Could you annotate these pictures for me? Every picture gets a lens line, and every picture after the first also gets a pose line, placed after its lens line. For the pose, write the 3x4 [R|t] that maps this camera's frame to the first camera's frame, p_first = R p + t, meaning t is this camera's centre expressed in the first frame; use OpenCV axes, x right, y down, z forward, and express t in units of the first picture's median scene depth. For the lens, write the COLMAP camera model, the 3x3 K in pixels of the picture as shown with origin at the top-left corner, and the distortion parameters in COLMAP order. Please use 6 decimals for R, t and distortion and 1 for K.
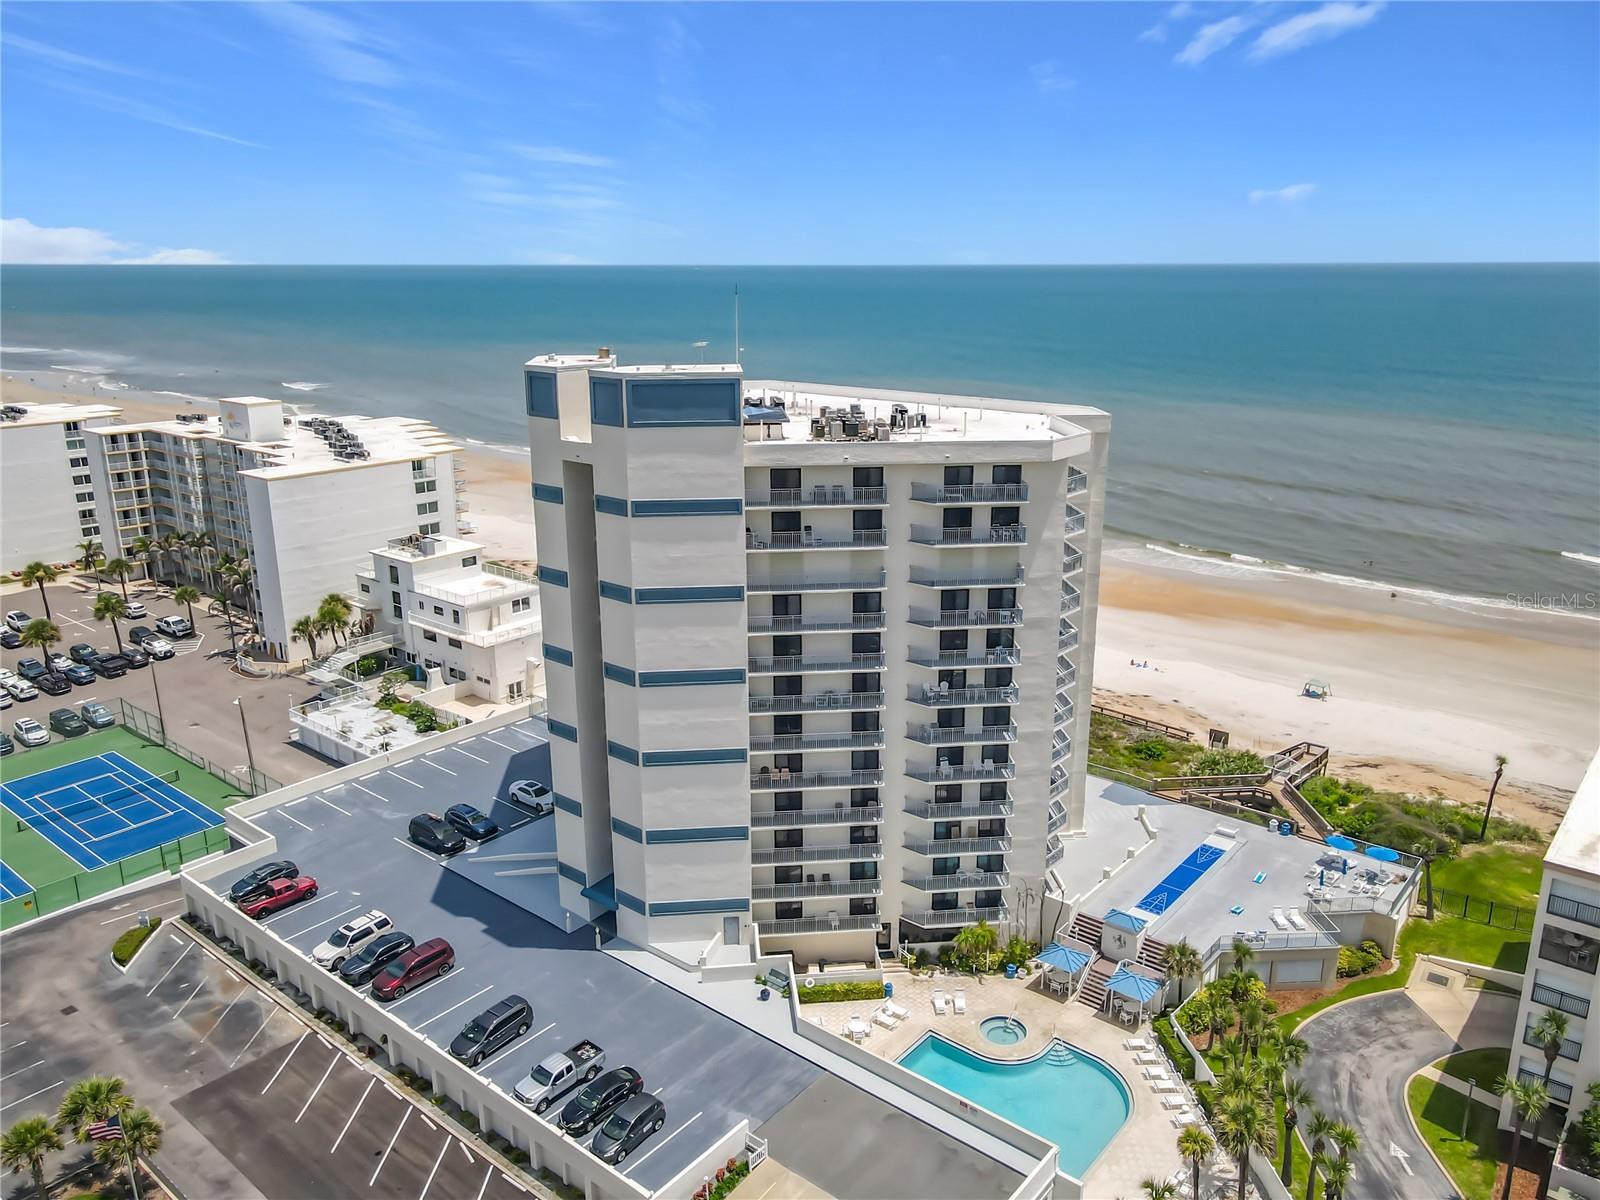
lens RADIAL K [[1182.7, 0, 814.6], [0, 1182.7, 610.6], [0, 0, 1]] dist [0.010740, 0.008496]
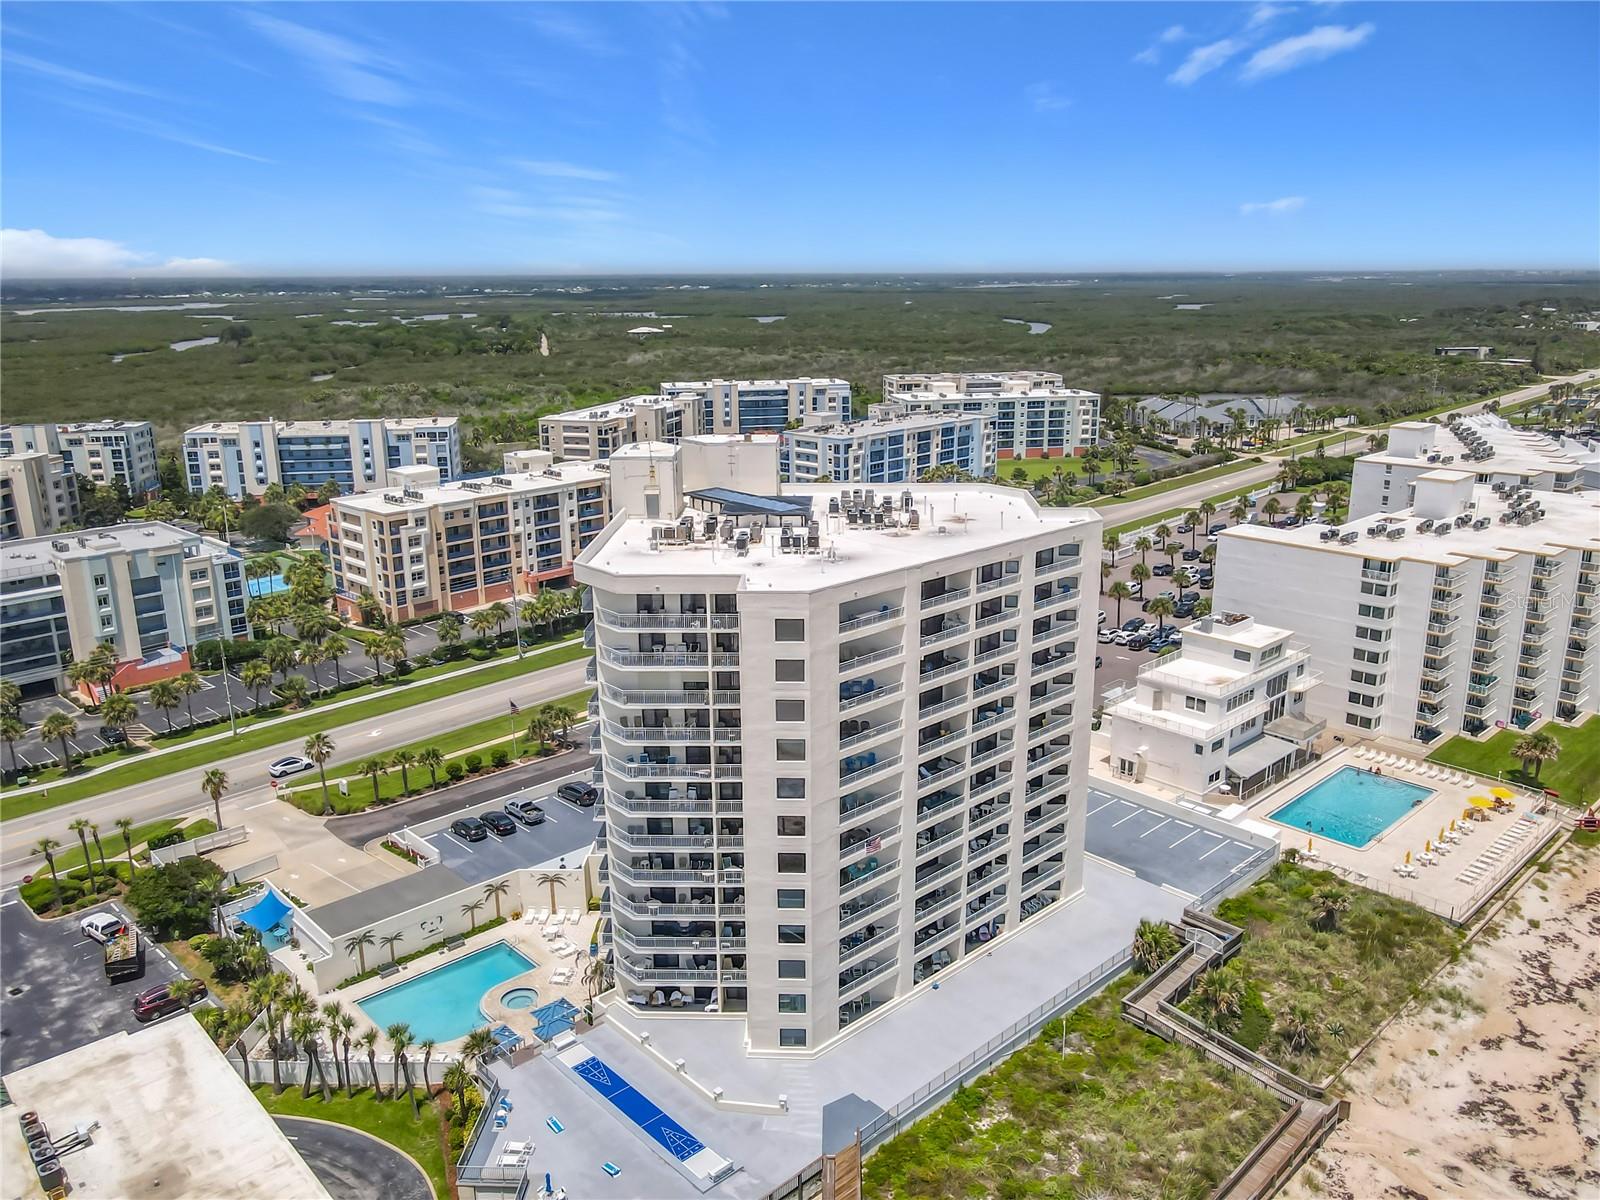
lens RADIAL K [[1207.1, 0, 821.7], [0, 1207.1, 600.4], [0, 0, 1]] dist [-0.018186, 0.063358]
pose [[-0.121216, 0.264323, -0.956786, 1.145086], [-0.275573, 0.917043, 0.288256, -0.453976], [0.953607, 0.298606, -0.038320, 1.143240]]
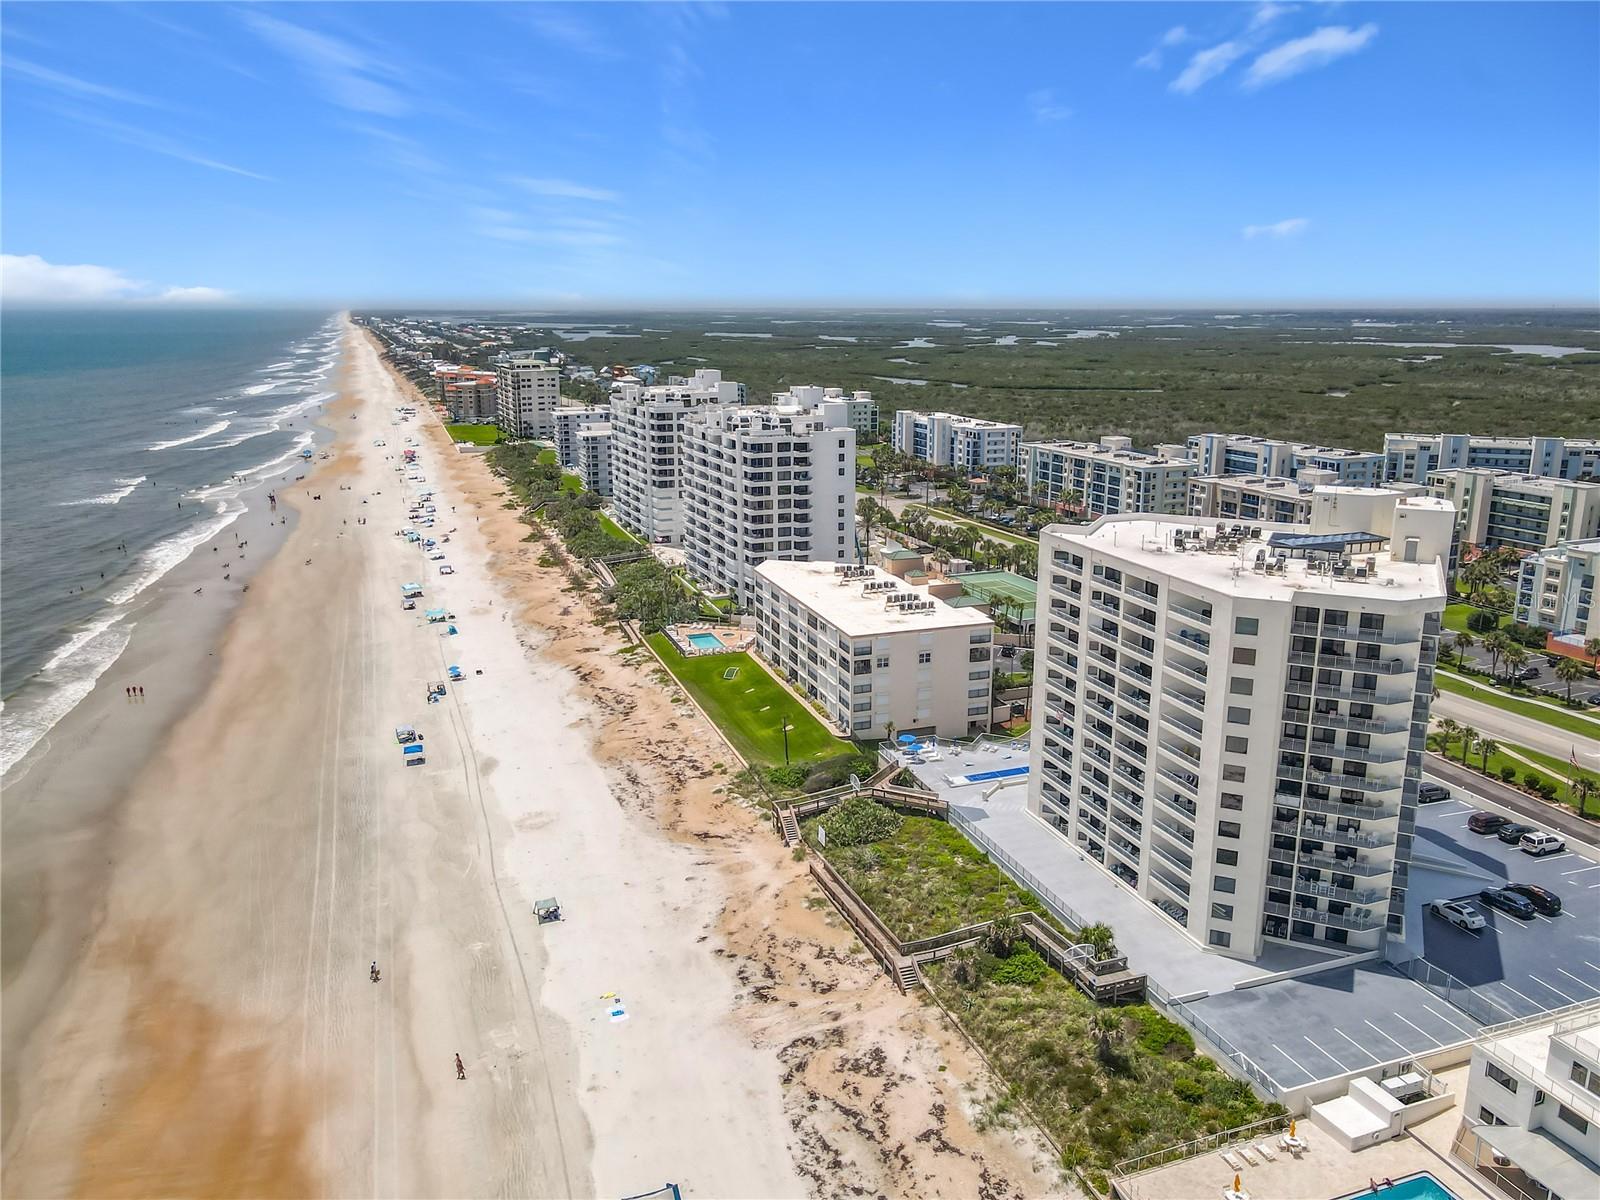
lens RADIAL K [[1191.4, 0, 829.8], [0, 1191.4, 602.3], [0, 0, 1]] dist [-0.033280, 0.122944]
pose [[-0.864328, -0.125231, 0.487088, -0.292370], [0.139167, 0.871131, 0.470917, -0.904232], [-0.483291, 0.474813, -0.735515, 2.466544]]
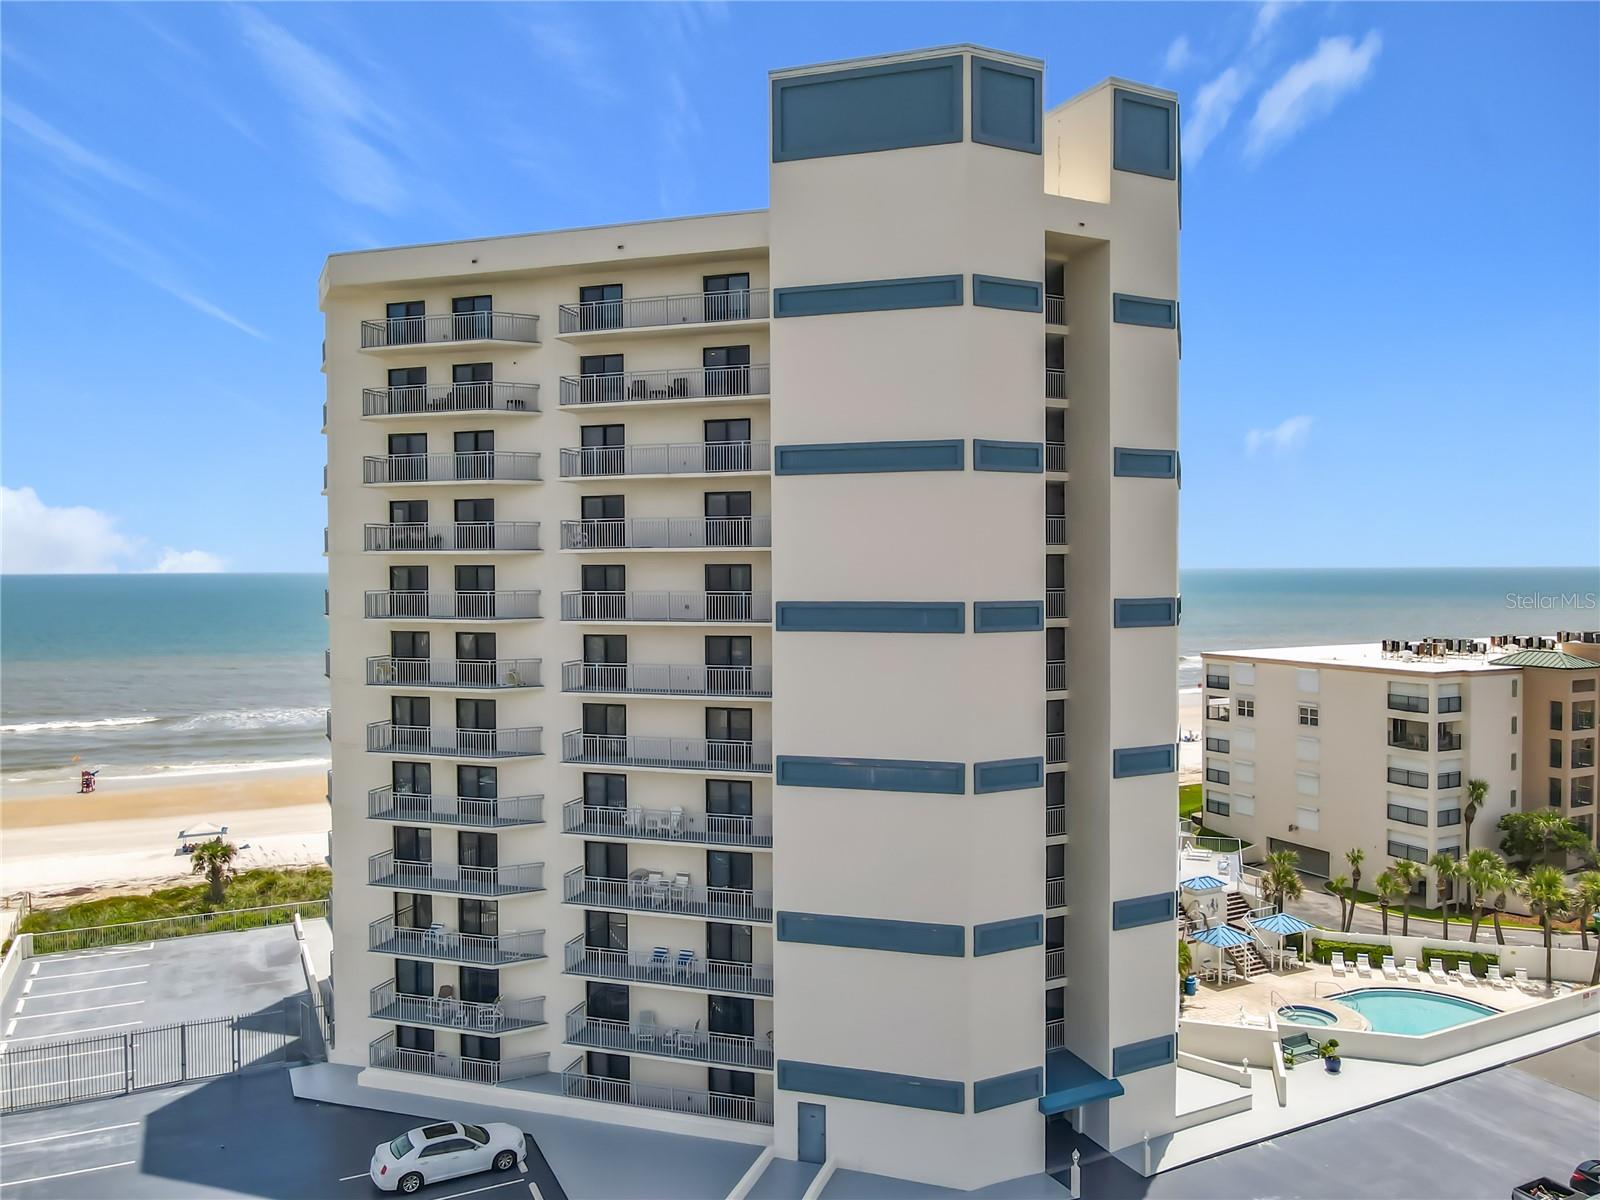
lens RADIAL K [[1196.0, 0, 815.2], [0, 1196.0, 594.9], [0, 0, 1]] dist [0.001008, -0.006379]
pose [[0.398974, -0.023919, 0.916650, -0.692360], [0.264054, 0.960312, -0.089872, 0.050608], [-0.878120, 0.277901, 0.389455, 0.832416]]
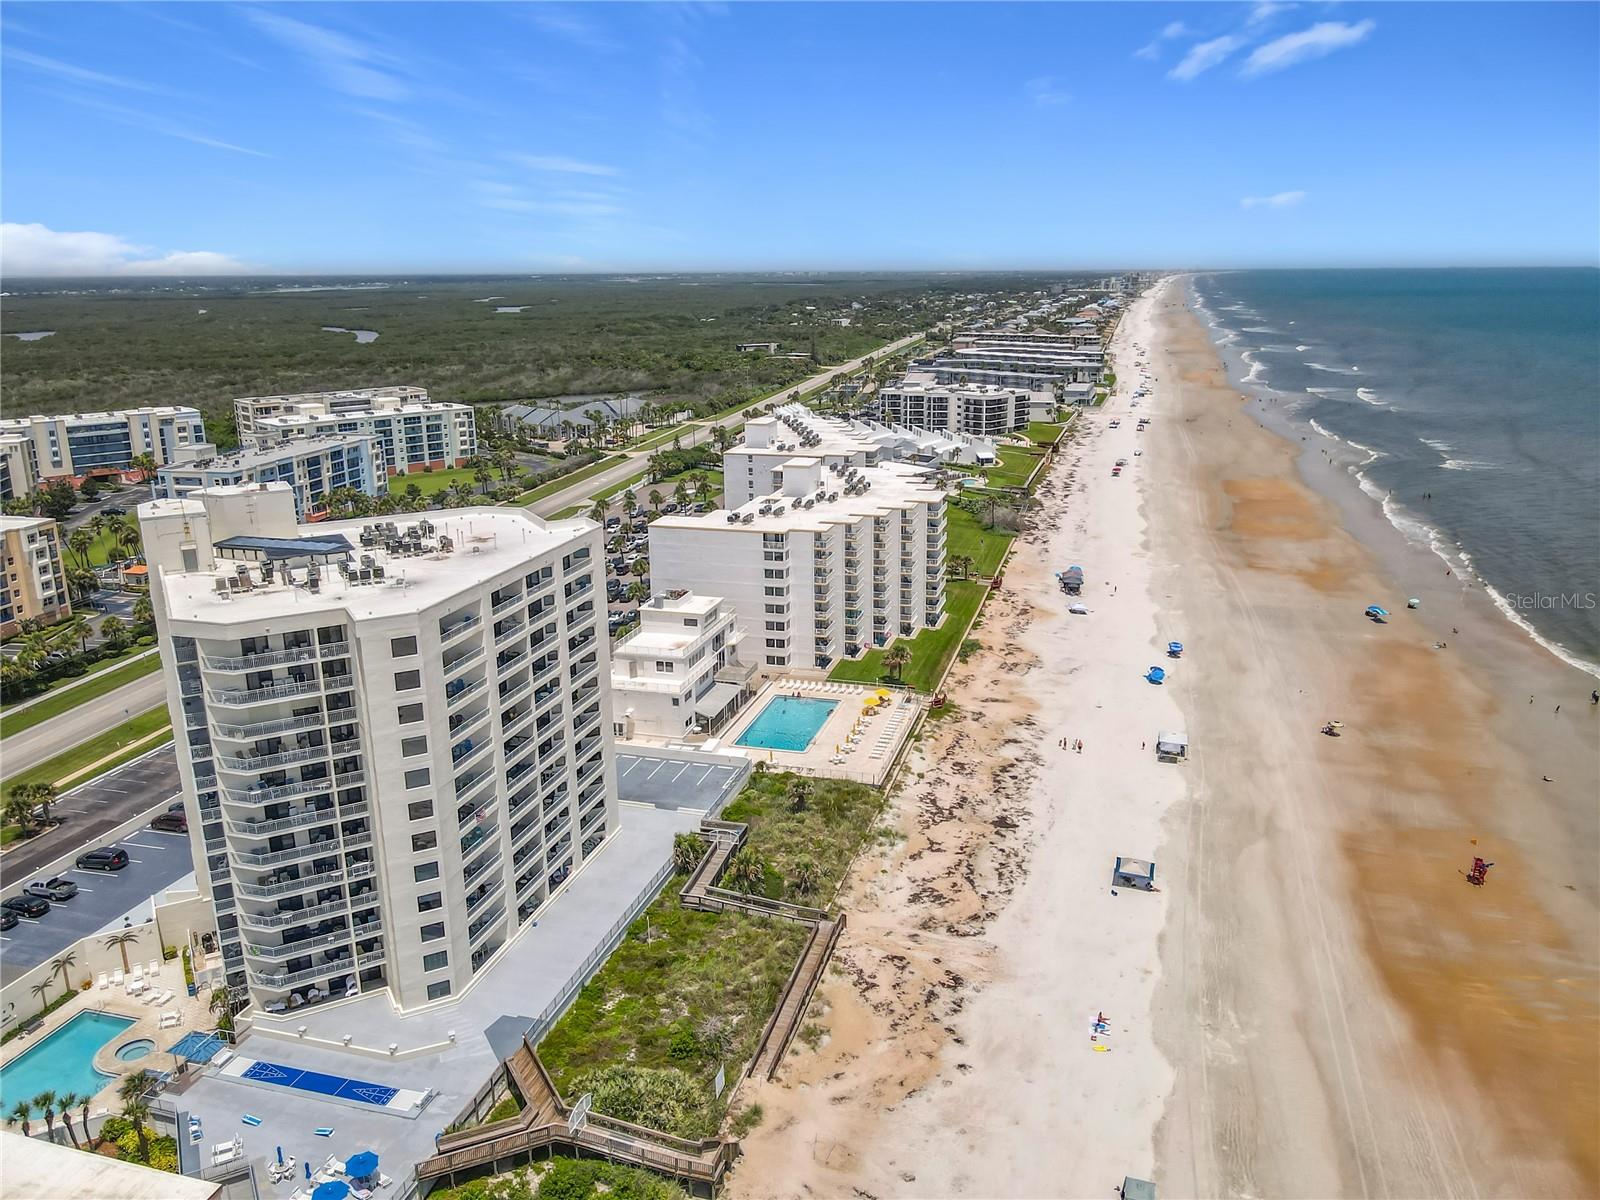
lens RADIAL K [[1207.5, 0, 814.5], [0, 1207.5, 595.9], [0, 0, 1]] dist [-0.007618, 0.002327]
pose [[0.403976, 0.239822, -0.882773, 1.393179], [-0.250488, 0.957139, 0.145396, -0.460174], [0.879806, 0.162387, 0.446734, 0.917037]]
